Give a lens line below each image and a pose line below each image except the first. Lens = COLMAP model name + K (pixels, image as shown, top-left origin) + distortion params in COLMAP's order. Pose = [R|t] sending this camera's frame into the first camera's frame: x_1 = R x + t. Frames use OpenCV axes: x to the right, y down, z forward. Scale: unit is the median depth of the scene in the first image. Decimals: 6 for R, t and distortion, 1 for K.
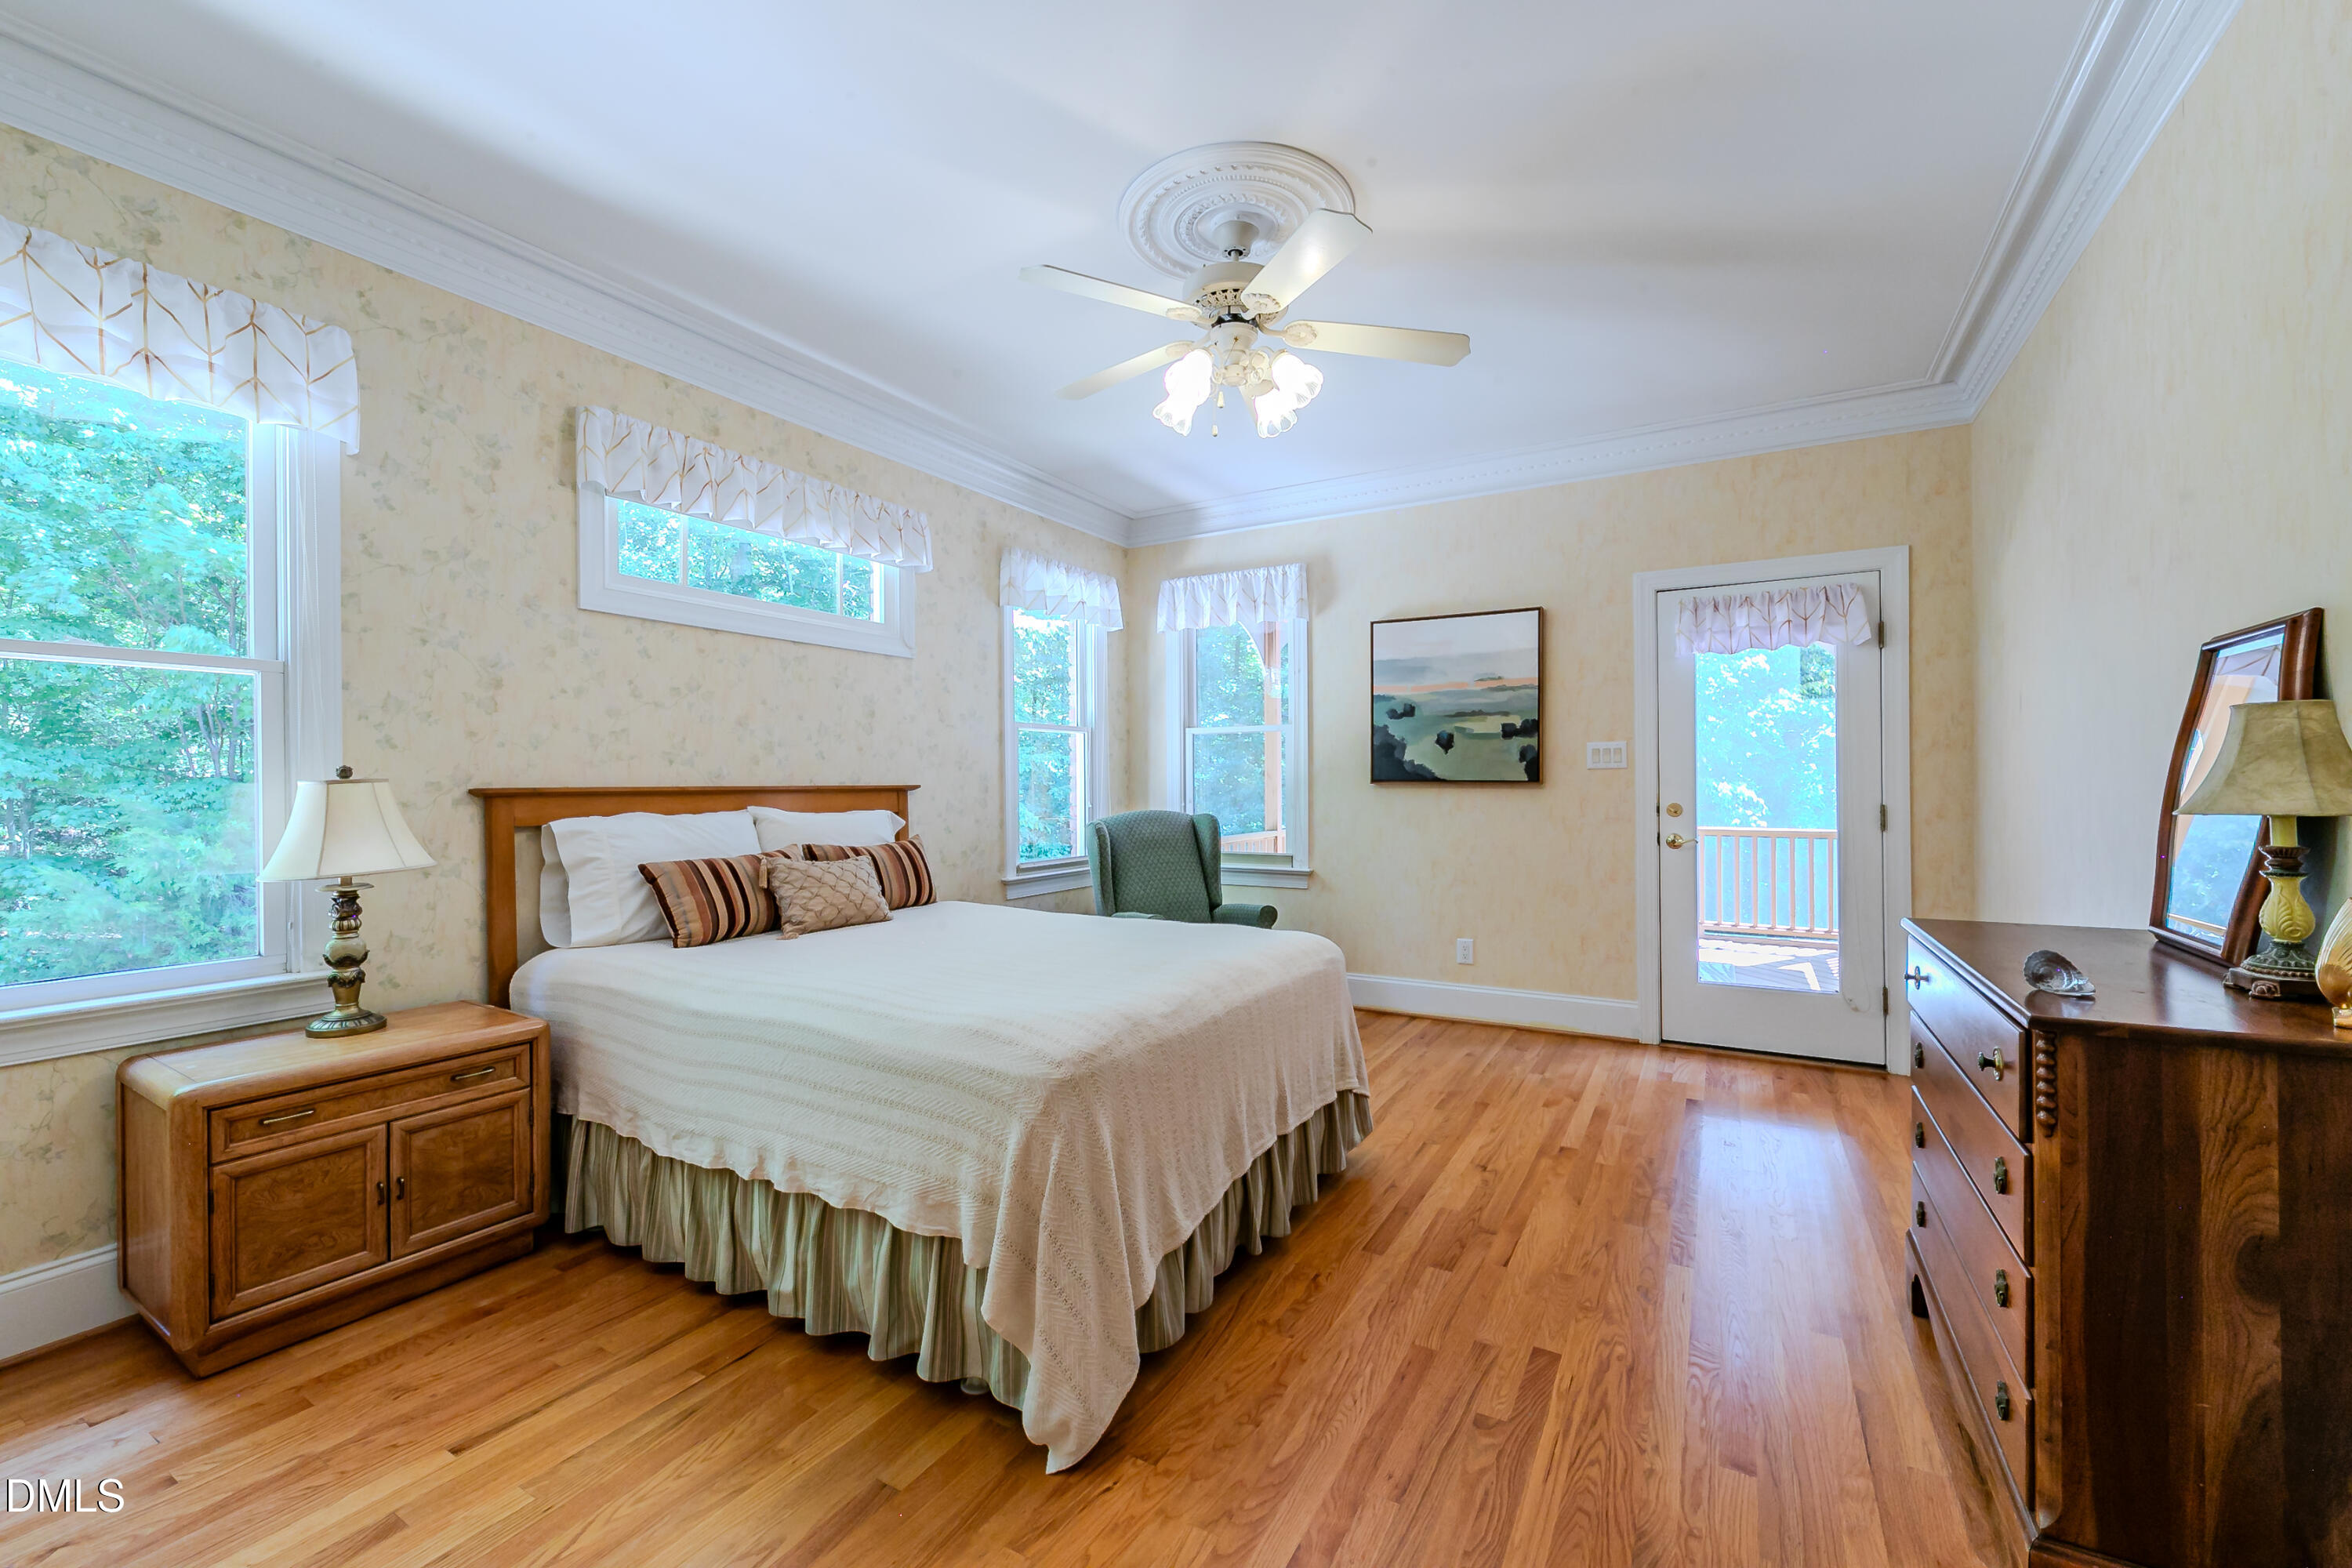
lens RADIAL K [[958.3, 0, 1172.5], [0, 958.3, 788.9], [0, 0, 1]] dist [-0.000111, -0.001016]
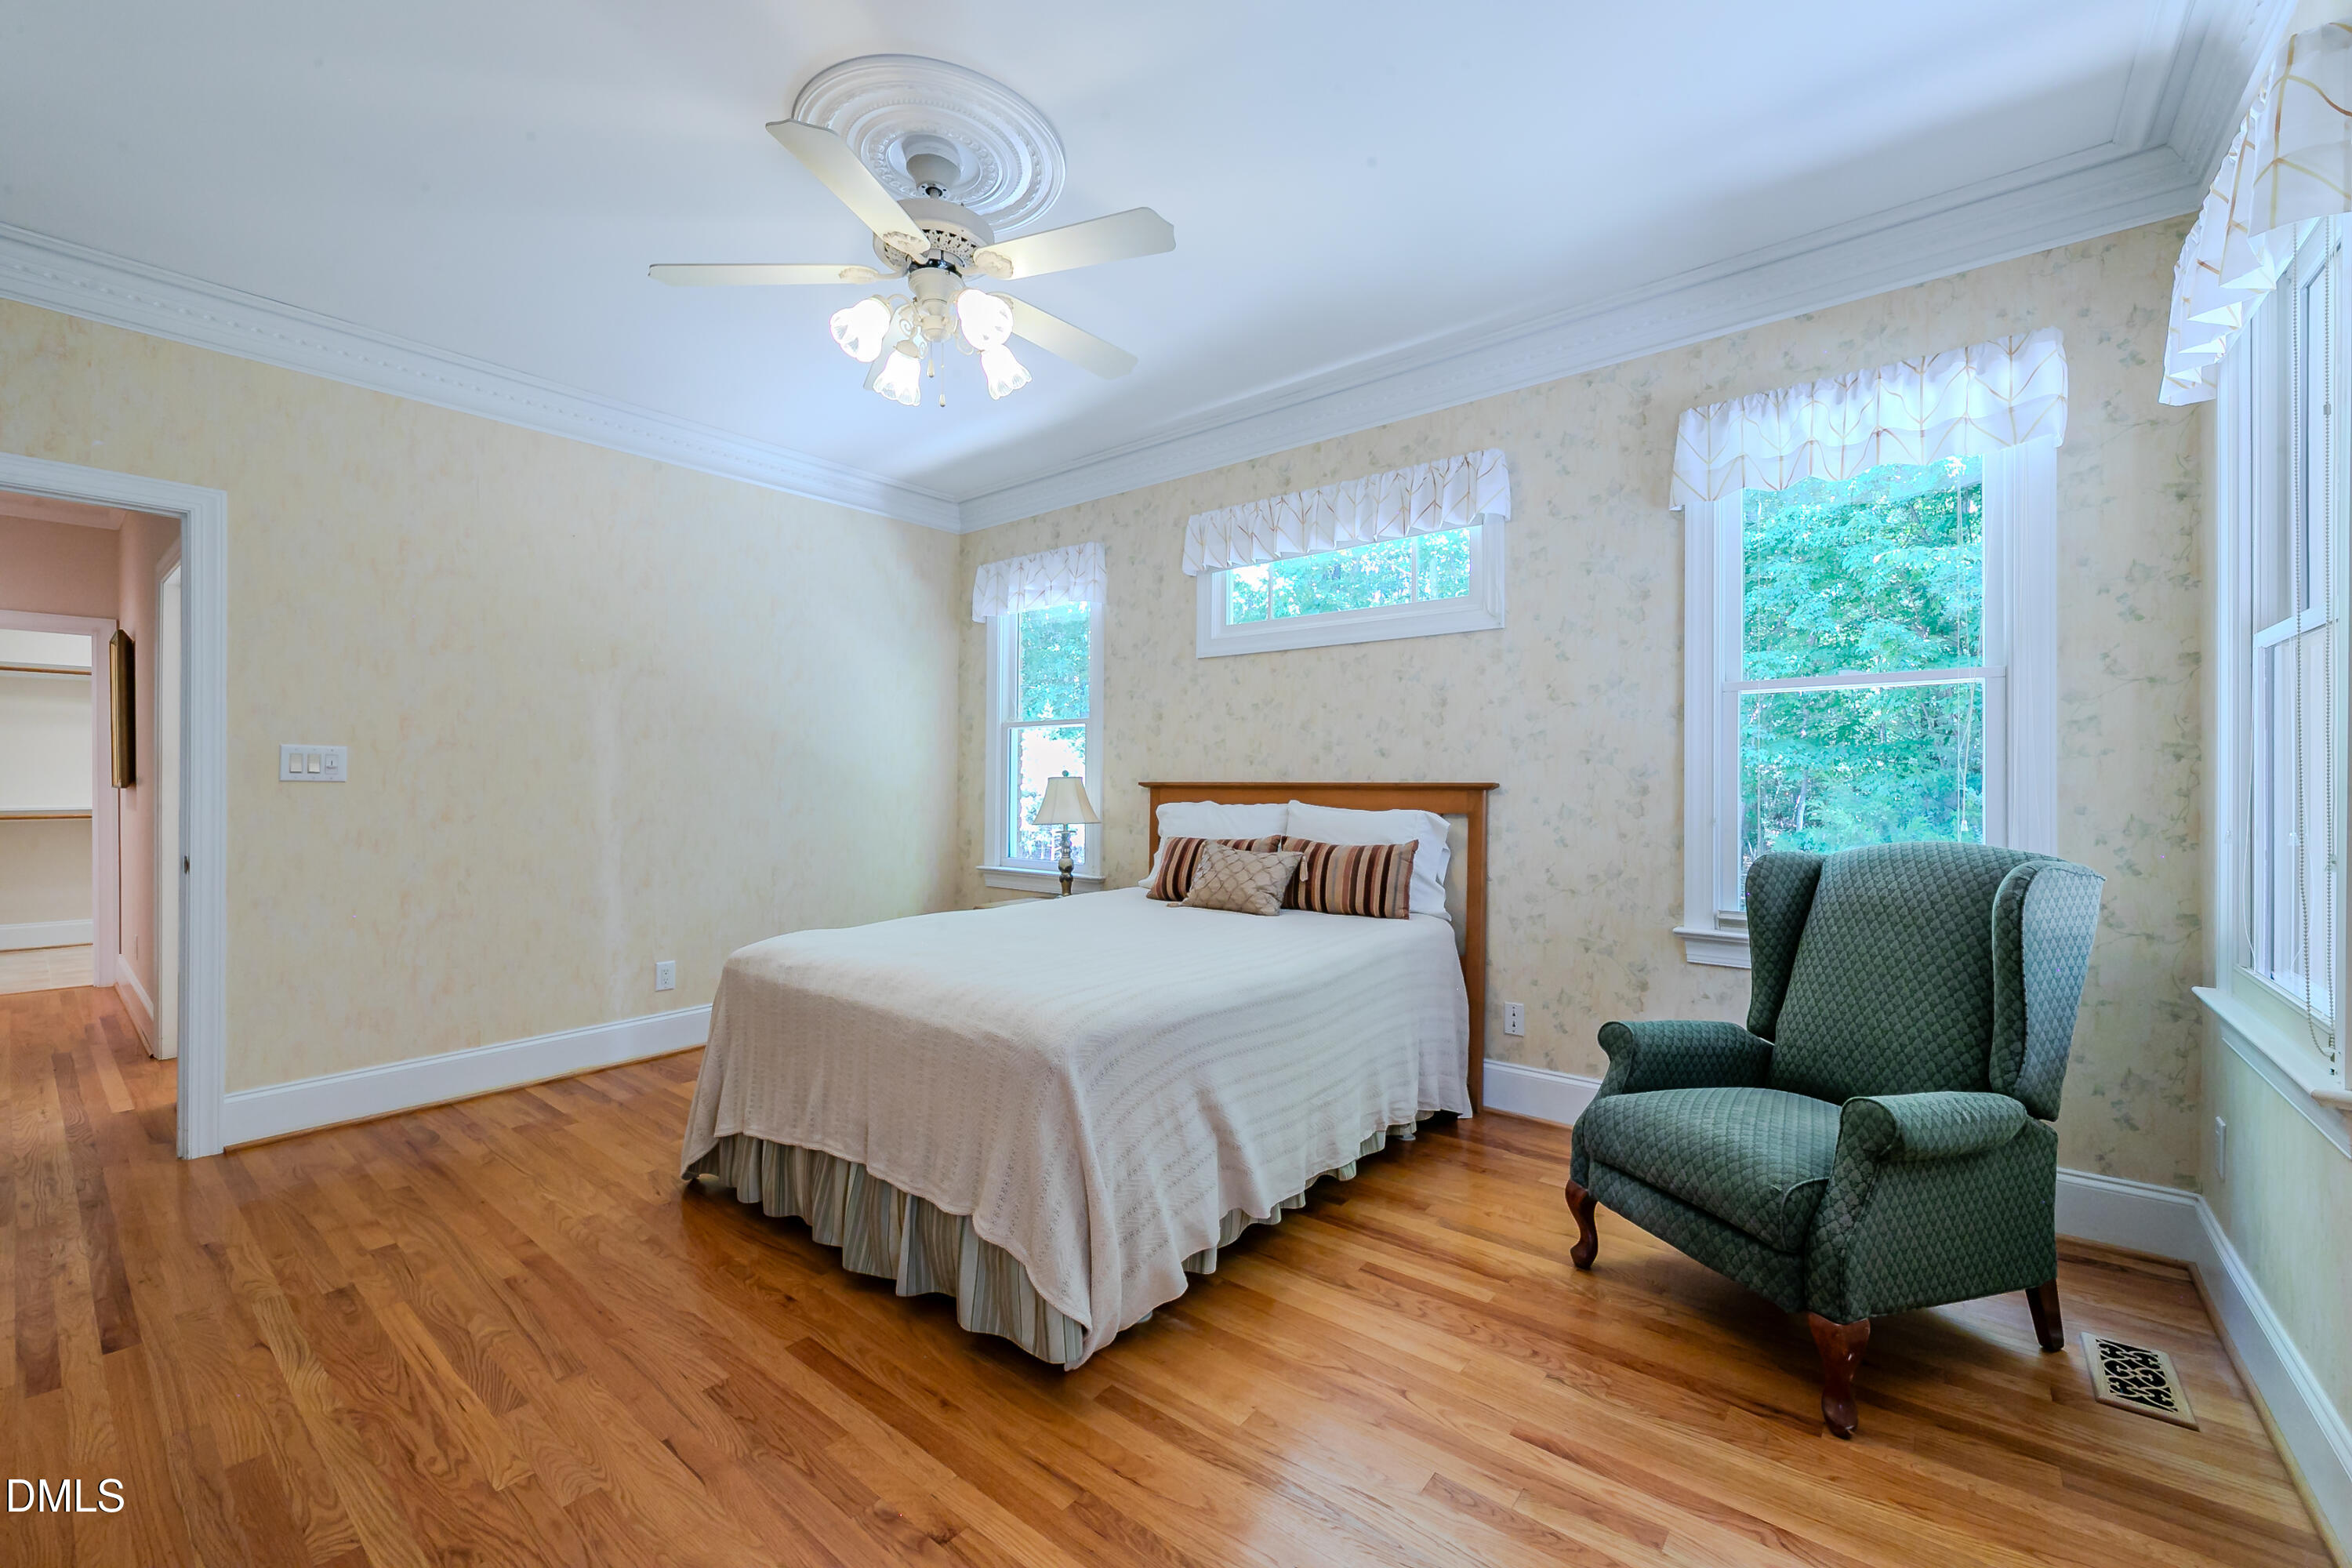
lens RADIAL K [[958.3, 0, 1171.4], [0, 958.3, 773.1], [0, 0, 1]] dist [-0.000111, -0.001016]
pose [[-0.167878, -0.007997, -0.985775, 0.743645], [-0.010768, 0.999922, -0.006278, -0.005717], [0.985749, 0.009561, -0.167951, 1.109054]]
